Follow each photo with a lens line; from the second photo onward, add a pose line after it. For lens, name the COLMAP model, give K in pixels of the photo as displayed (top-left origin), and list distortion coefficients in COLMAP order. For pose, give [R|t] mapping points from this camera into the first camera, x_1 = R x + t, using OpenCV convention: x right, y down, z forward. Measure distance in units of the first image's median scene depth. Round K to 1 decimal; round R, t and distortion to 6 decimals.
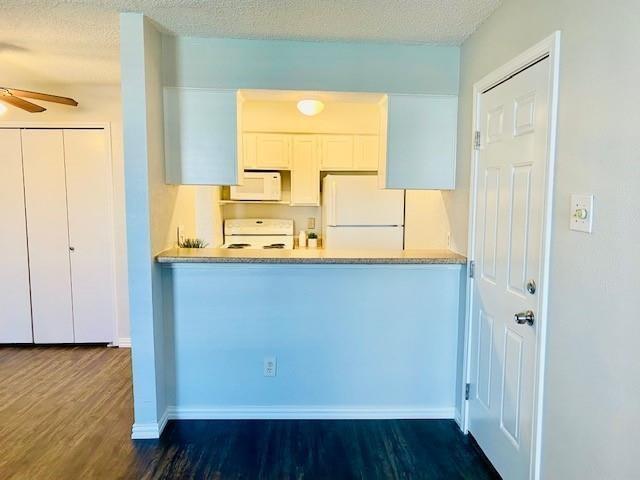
lens RADIAL K [[498.5, 0, 327.0], [0, 498.5, 244.0], [0, 0, 1]] dist [0.035481, -0.027835]
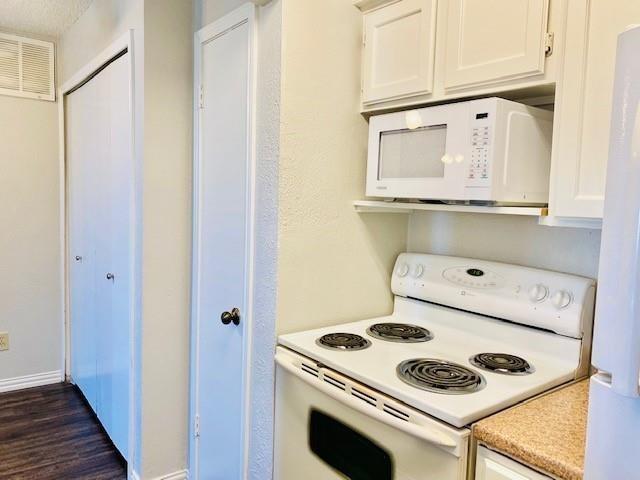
lens RADIAL K [[498.5, 0, 321.1], [0, 498.5, 238.6], [0, 0, 1]] dist [0.035481, -0.027835]
pose [[0.561596, 0.081189, -0.823418, 0.101589], [-0.107942, 0.993858, 0.024375, -0.087977], [0.820340, 0.075192, 0.566911, 1.038323]]
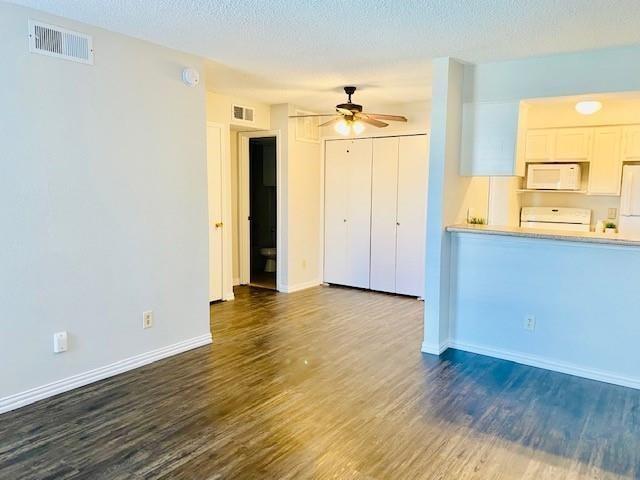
lens RADIAL K [[498.5, 0, 320.0], [0, 498.5, 241.5], [0, 0, 1]] dist [0.035481, -0.027835]
pose [[0.795376, 0.073425, -0.601653, 0.167400], [-0.068303, 0.997170, 0.031397, 0.034519], [0.602256, 0.016122, 0.798140, -0.248771]]
